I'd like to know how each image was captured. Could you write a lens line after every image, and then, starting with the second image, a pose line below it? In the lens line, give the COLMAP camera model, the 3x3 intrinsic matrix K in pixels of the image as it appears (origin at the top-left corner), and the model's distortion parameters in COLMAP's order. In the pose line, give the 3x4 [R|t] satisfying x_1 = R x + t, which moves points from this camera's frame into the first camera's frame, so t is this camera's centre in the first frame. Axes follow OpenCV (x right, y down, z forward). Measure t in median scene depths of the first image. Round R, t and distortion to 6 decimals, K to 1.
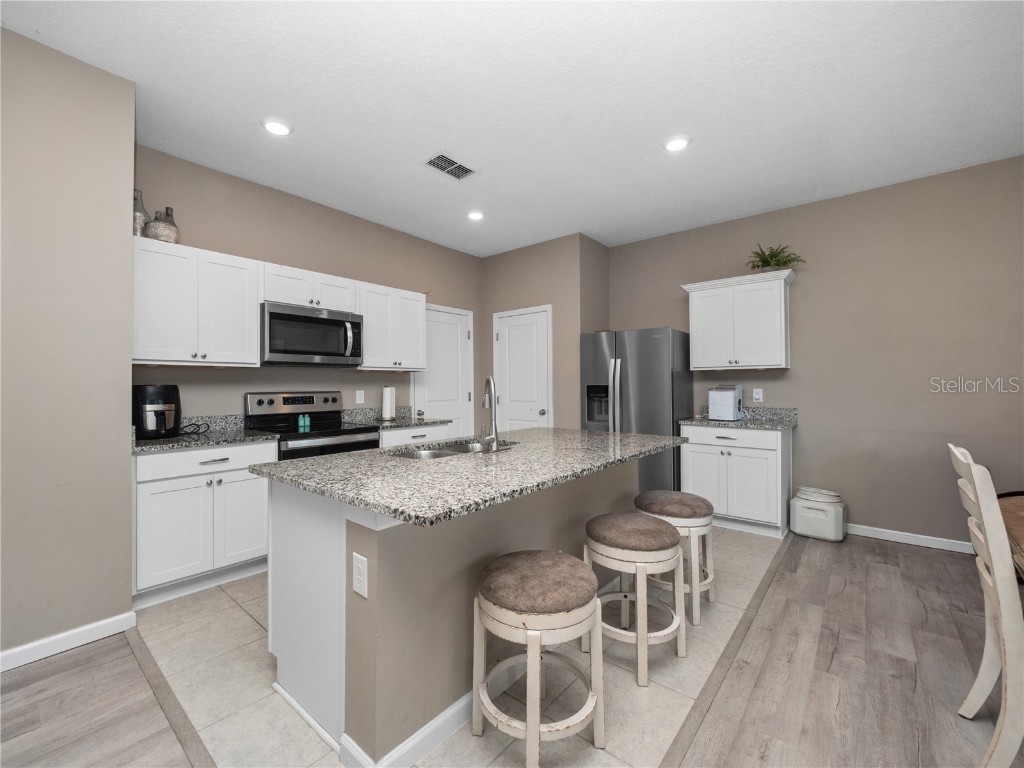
lens RADIAL K [[434.1, 0, 501.0], [0, 434.1, 383.0], [0, 0, 1]] dist [-0.000497, -0.000216]
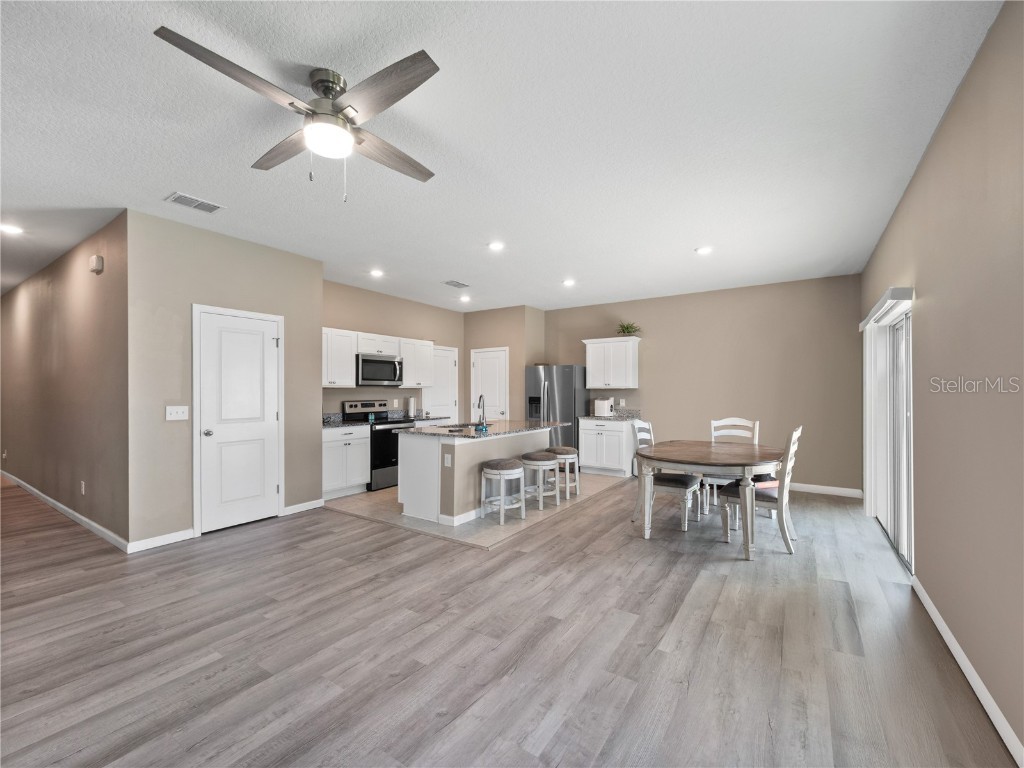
lens RADIAL K [[440.9, 0, 503.8], [0, 440.9, 390.5], [0, 0, 1]] dist [0.000077, -0.000111]
pose [[0.994100, 0.005824, 0.108311, -0.100125], [-0.006248, 0.999974, 0.003574, -0.028441], [-0.108288, -0.004229, 0.994111, -0.816574]]
